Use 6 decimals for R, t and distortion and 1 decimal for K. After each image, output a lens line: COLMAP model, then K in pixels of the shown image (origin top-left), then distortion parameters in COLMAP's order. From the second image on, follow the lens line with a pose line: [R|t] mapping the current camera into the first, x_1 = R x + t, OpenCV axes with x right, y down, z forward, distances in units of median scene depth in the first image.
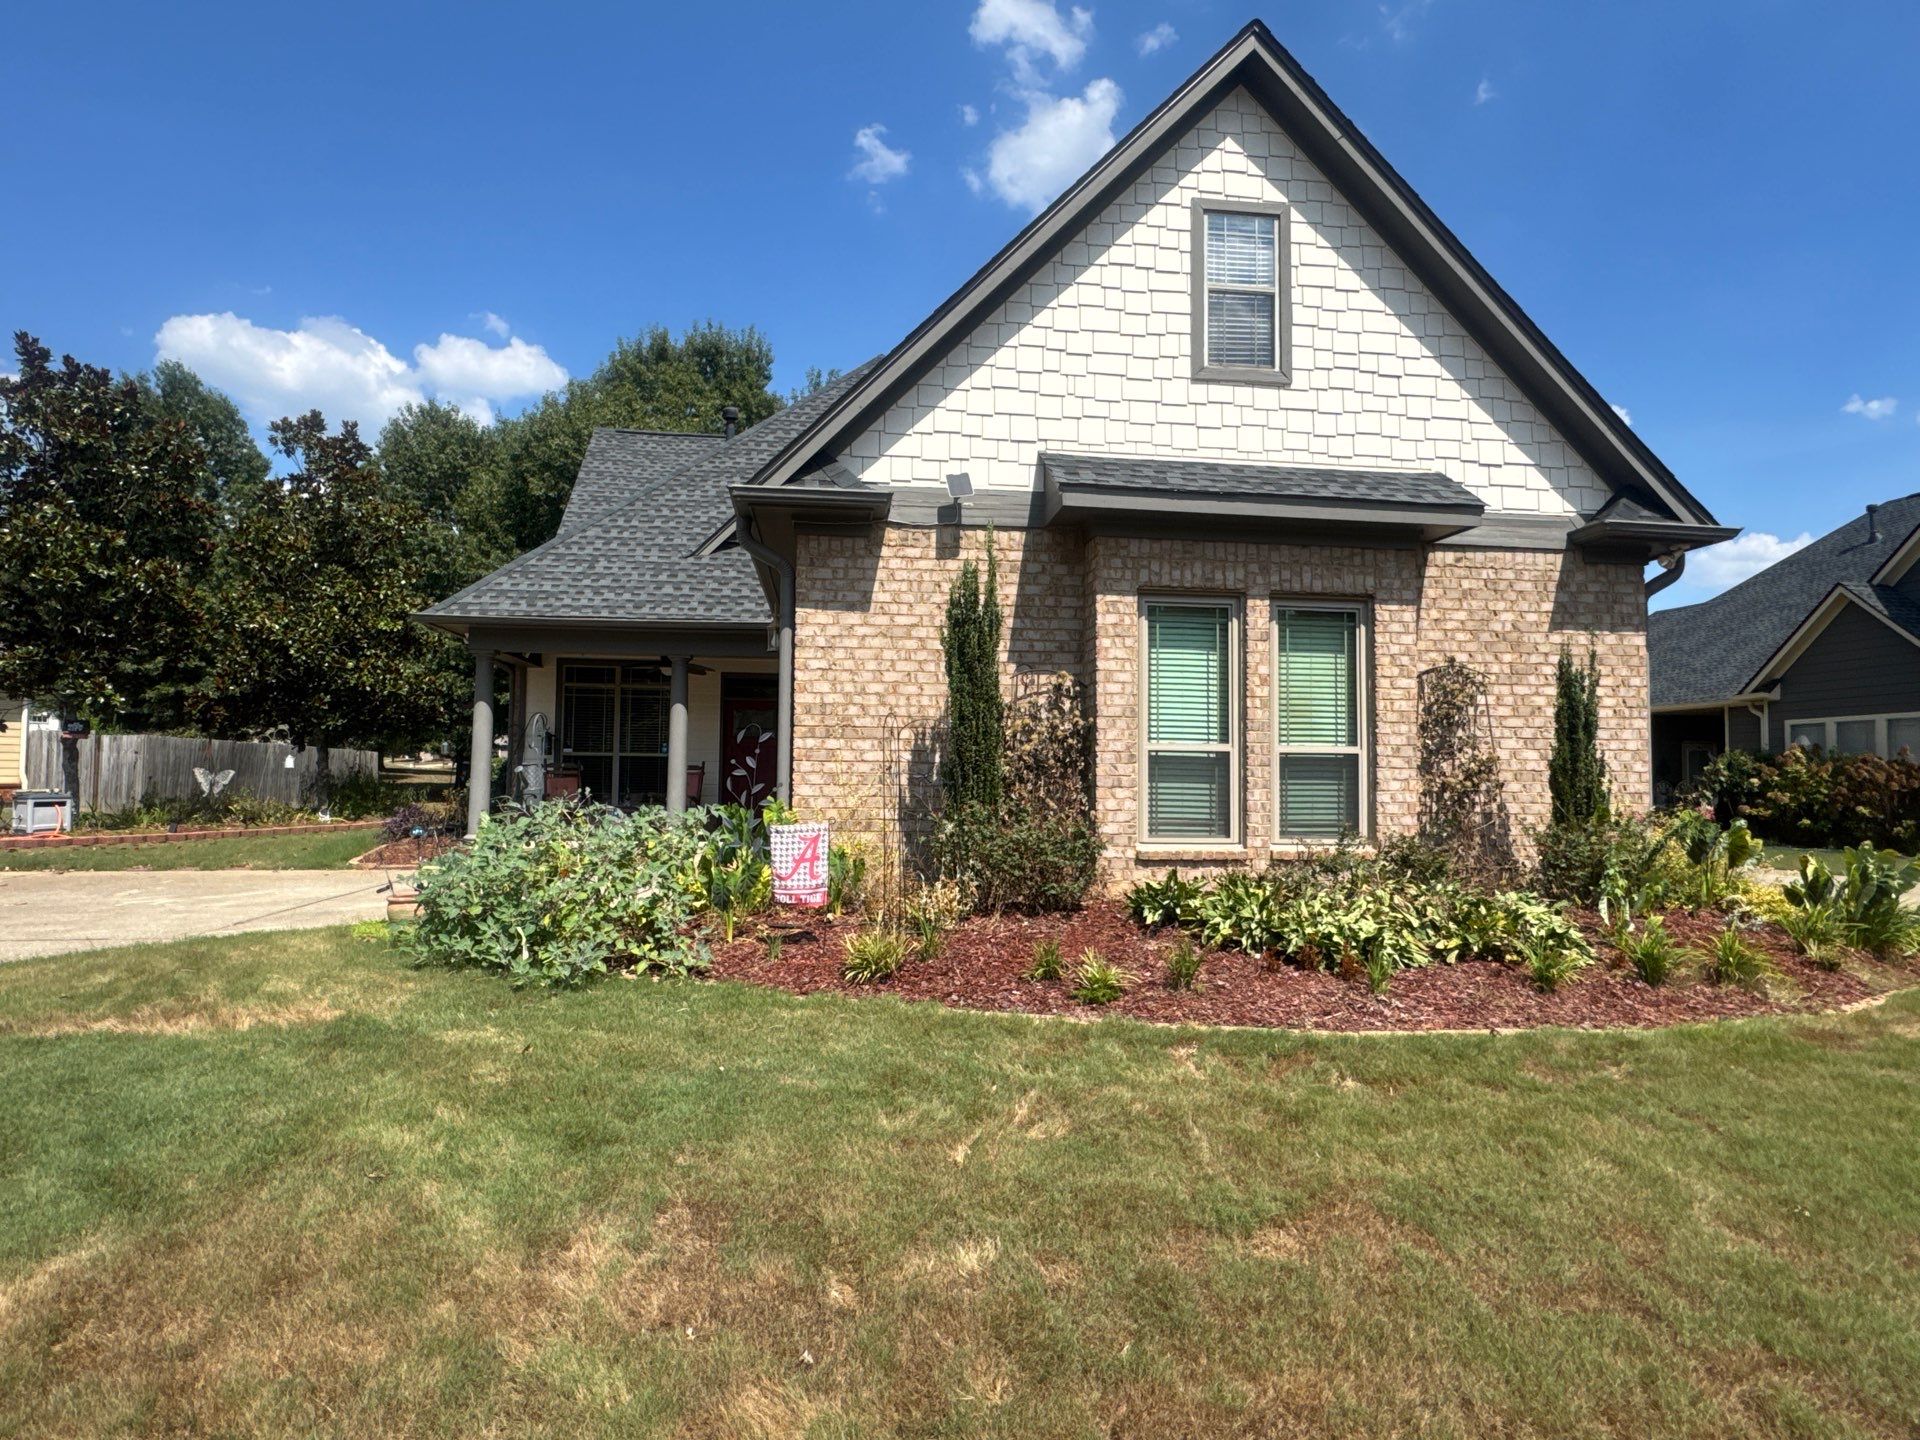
lens RADIAL K [[1103.7, 0, 953.7], [0, 1103.7, 720.8], [0, 0, 1]] dist [0.003387, -0.000672]
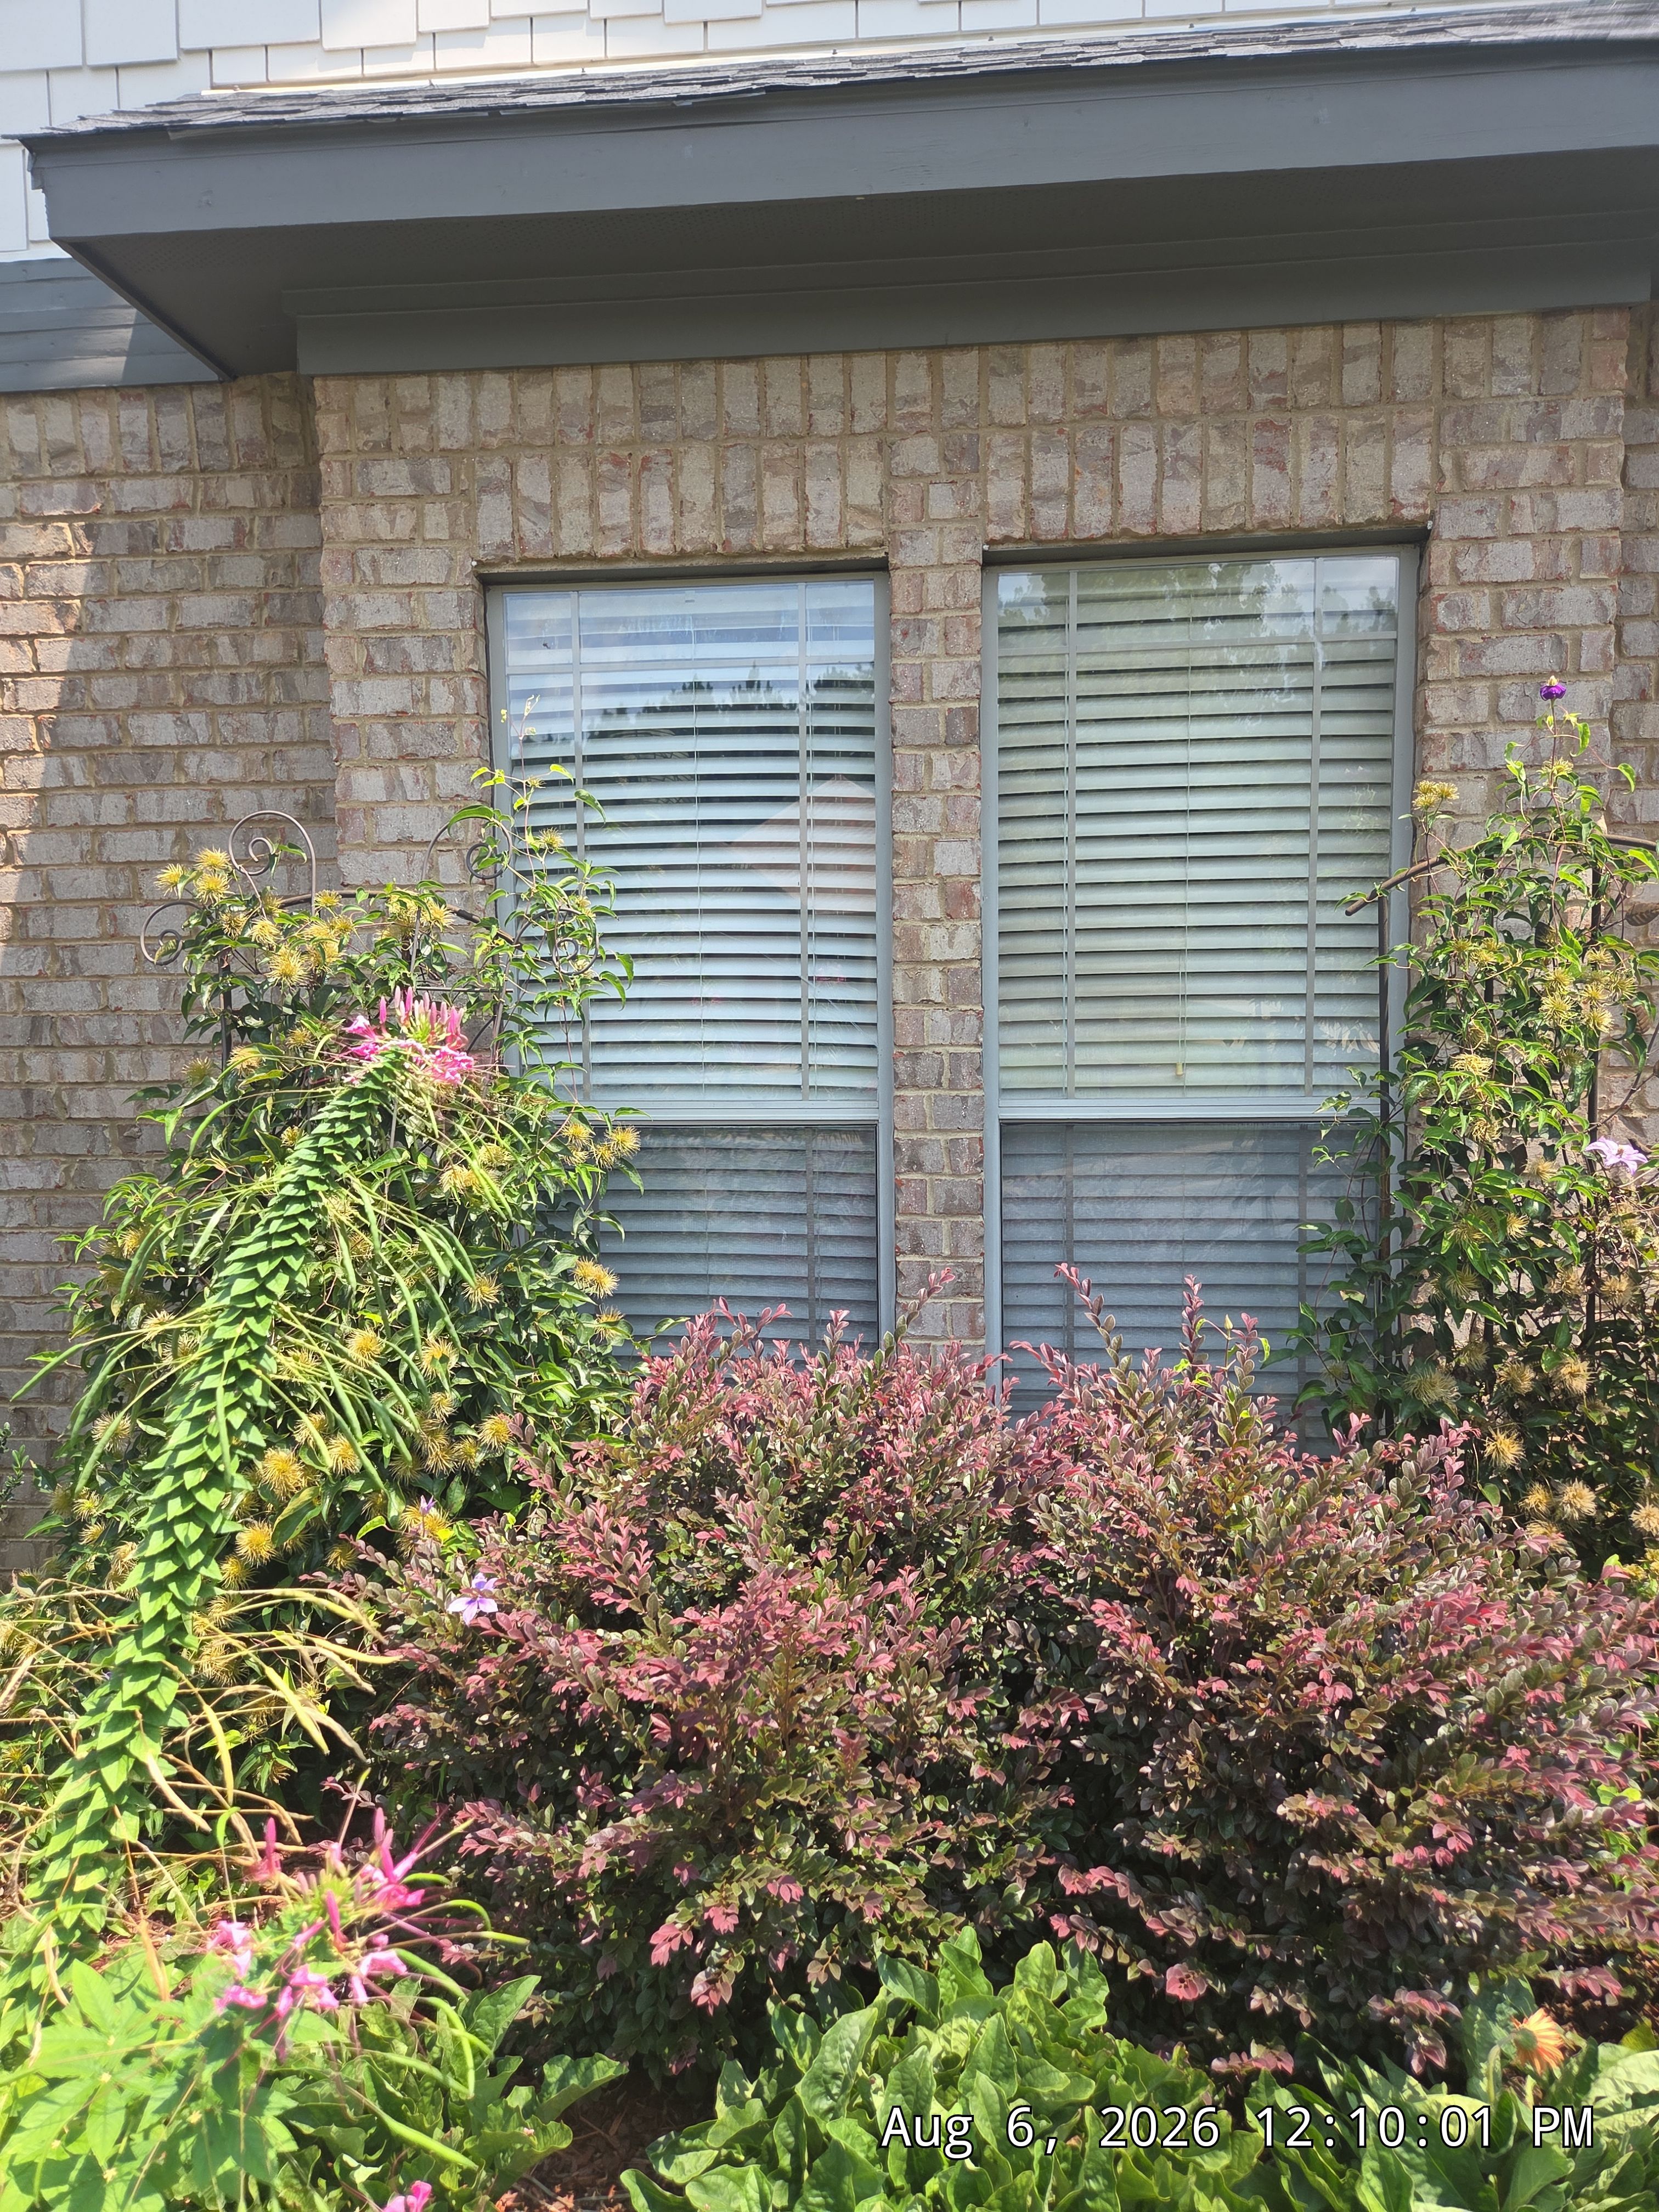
lens RADIAL K [[1488.0, 0, 821.5], [0, 1488.0, 1100.8], [0, 0, 1]] dist [0.080560, -0.074329]
pose [[0.976129, -0.007204, -0.217071, 0.314881], [0.040333, 0.988078, 0.148575, -0.041799], [0.213412, -0.153783, 0.964783, 0.614745]]
